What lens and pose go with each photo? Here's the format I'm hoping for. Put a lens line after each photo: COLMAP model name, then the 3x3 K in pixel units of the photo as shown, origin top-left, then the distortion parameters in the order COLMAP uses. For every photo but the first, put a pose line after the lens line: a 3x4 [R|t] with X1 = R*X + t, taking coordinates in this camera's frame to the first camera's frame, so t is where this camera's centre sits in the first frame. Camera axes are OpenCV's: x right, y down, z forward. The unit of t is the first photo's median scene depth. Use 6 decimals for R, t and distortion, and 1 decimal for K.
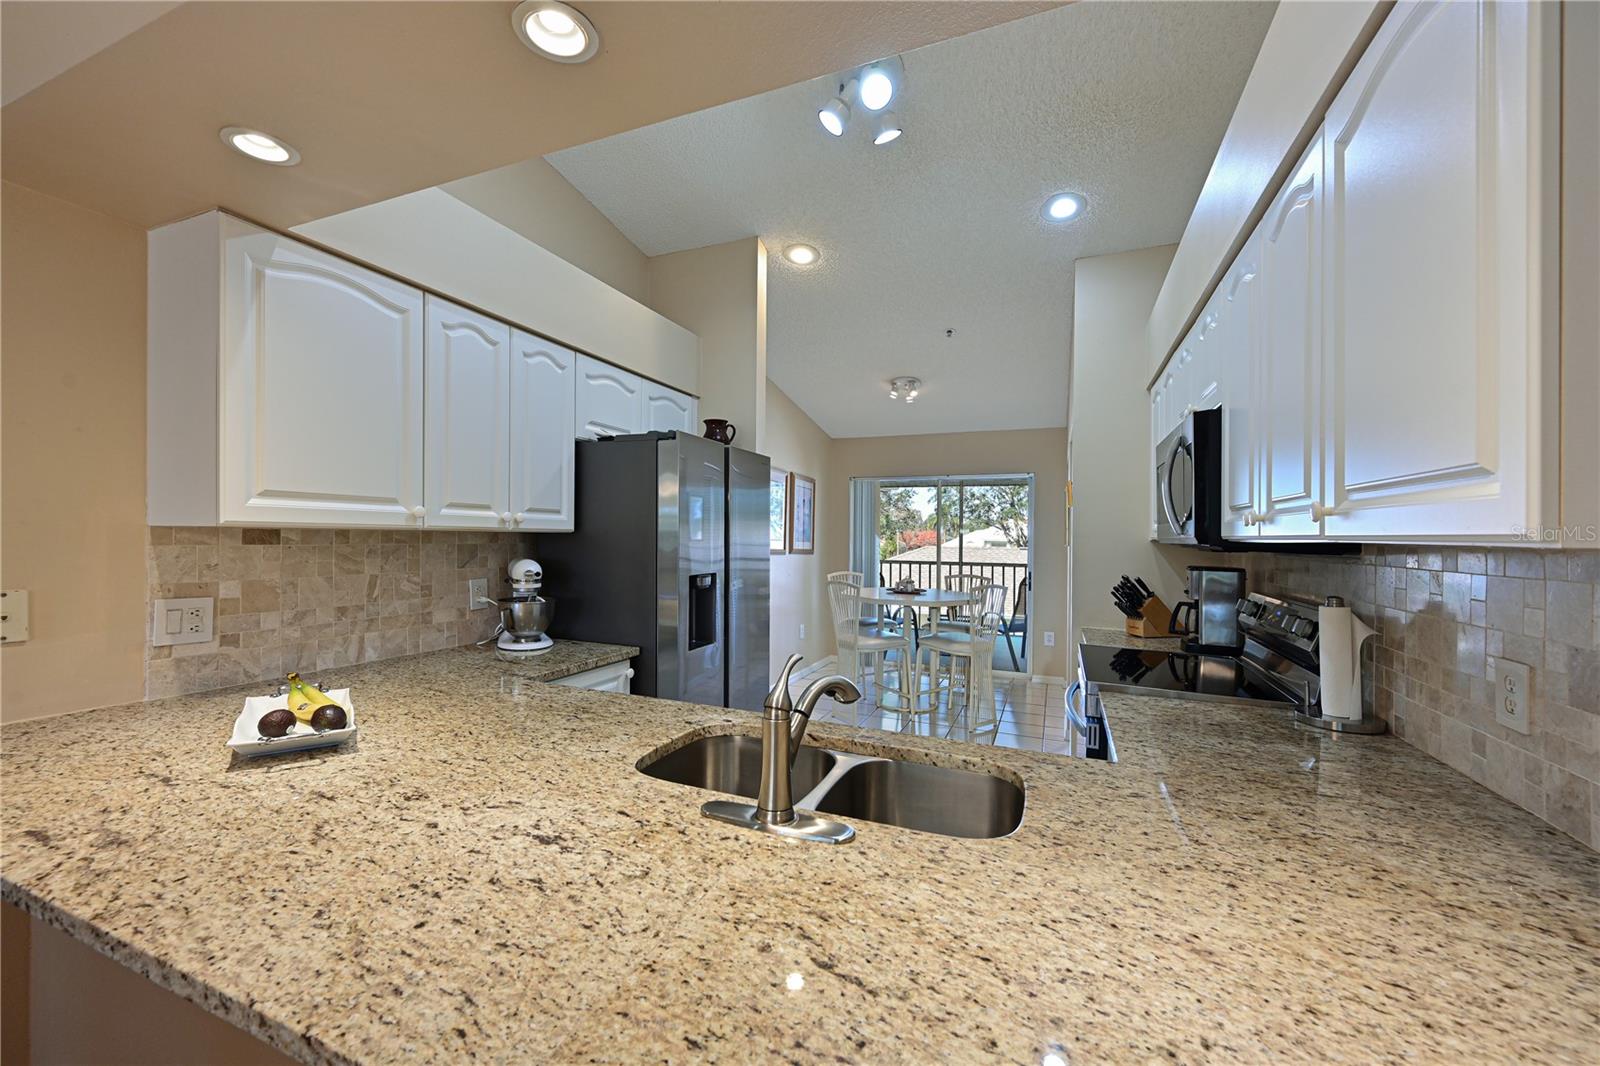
lens RADIAL K [[627.9, 0, 794.5], [0, 627.9, 532.2], [0, 0, 1]] dist [-0.000013, 0.000332]
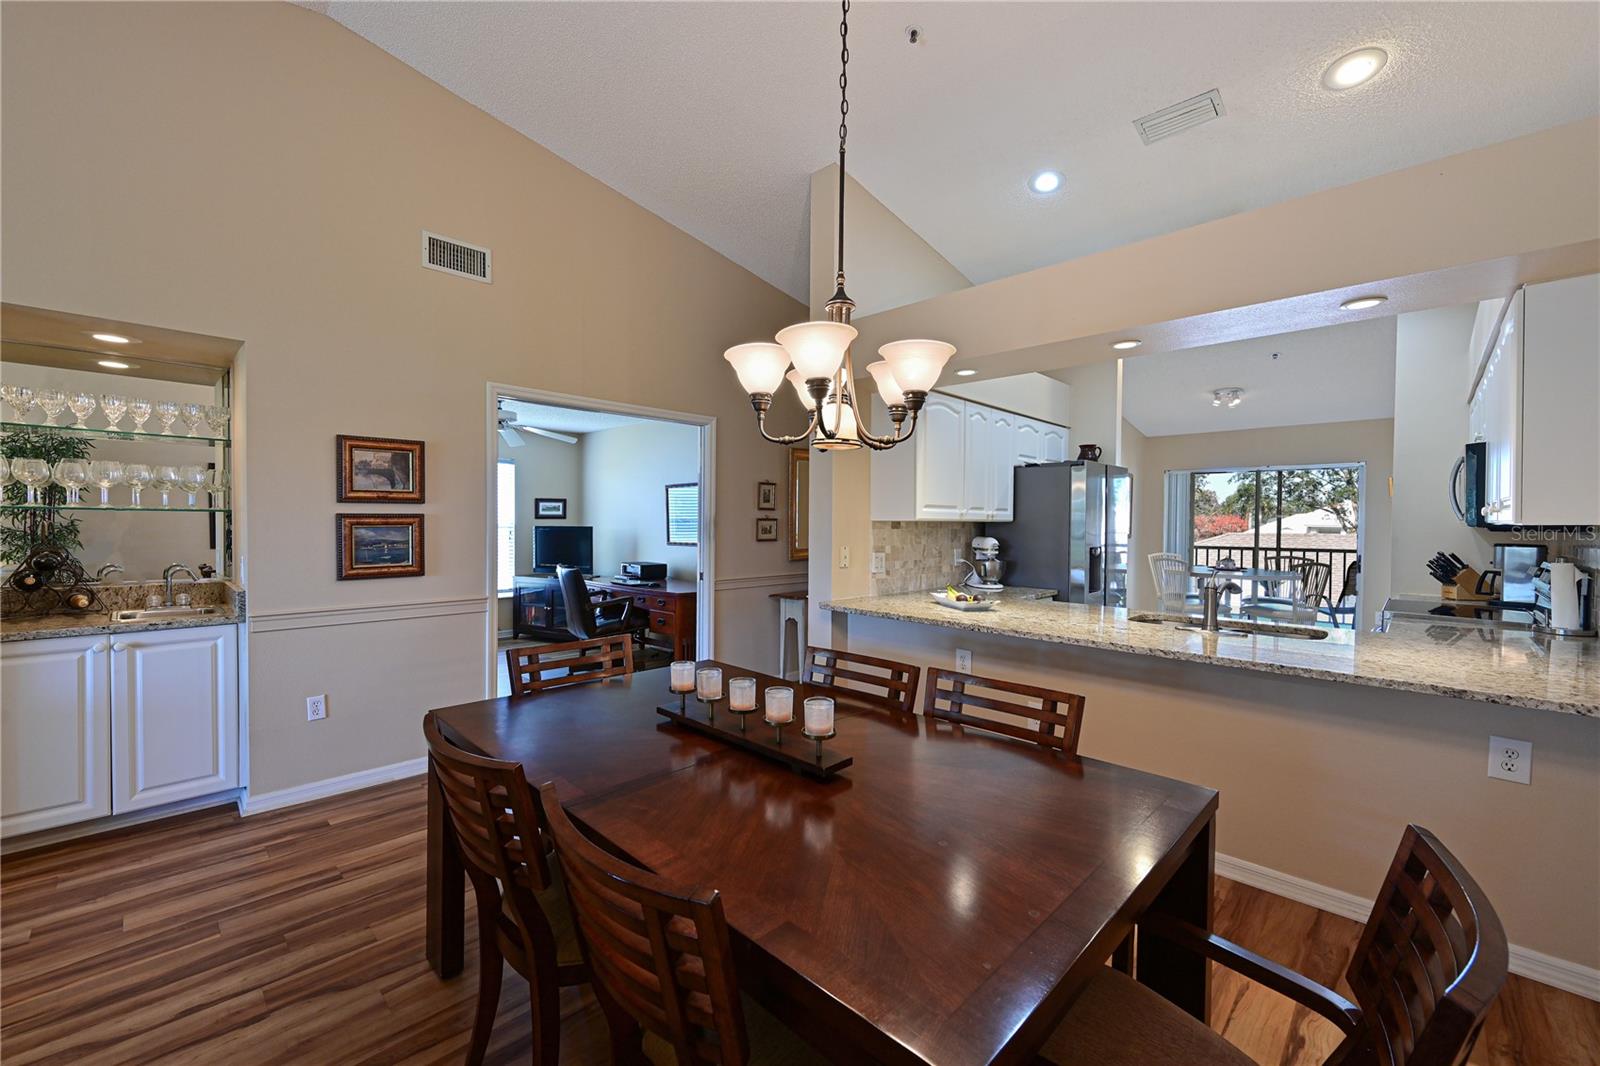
lens RADIAL K [[649.6, 0, 801.5], [0, 649.6, 536.6], [0, 0, 1]] dist [-0.000718, 0.000167]
pose [[0.933013, 0.000294, -0.359842, -0.220126], [0.009198, 0.999653, 0.024665, -0.006880], [0.359724, -0.026323, 0.932687, -0.722941]]
